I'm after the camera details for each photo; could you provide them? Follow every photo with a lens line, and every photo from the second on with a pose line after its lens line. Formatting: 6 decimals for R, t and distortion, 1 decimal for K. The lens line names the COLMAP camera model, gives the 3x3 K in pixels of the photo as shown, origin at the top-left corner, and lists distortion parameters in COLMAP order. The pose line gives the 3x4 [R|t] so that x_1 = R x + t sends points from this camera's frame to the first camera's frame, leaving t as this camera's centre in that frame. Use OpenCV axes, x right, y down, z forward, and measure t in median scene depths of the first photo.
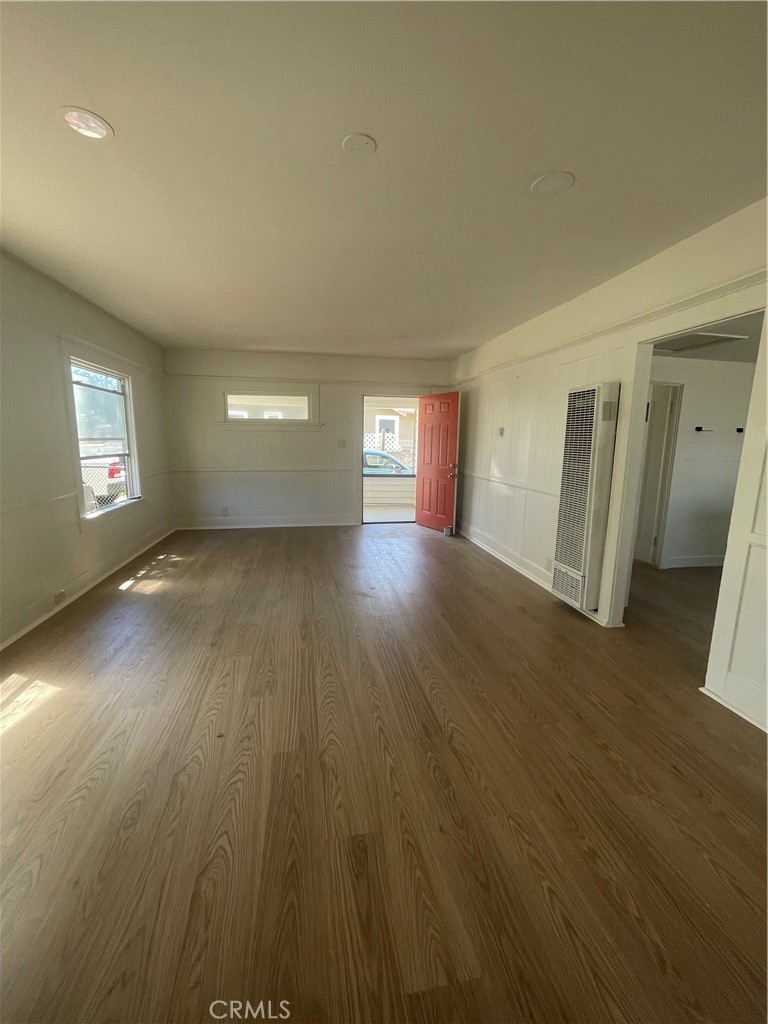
lens RADIAL K [[416.3, 0, 384.0], [0, 416.3, 512.0], [0, 0, 1]] dist [0.010093, -0.000285]
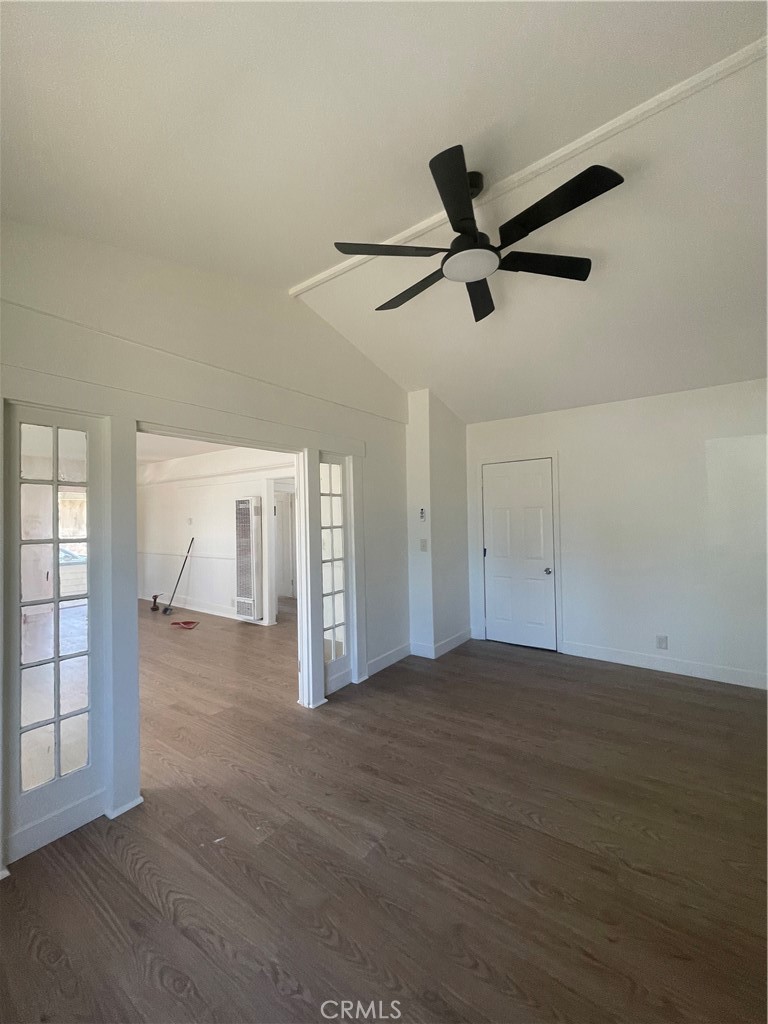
lens RADIAL K [[416.3, 0, 384.0], [0, 416.3, 512.0], [0, 0, 1]] dist [0.010093, -0.000285]
pose [[0.719701, -0.014369, 0.694136, -0.354982], [0.143882, 0.981168, -0.128870, 0.089008], [-0.679212, 0.192622, 0.708215, -0.719323]]
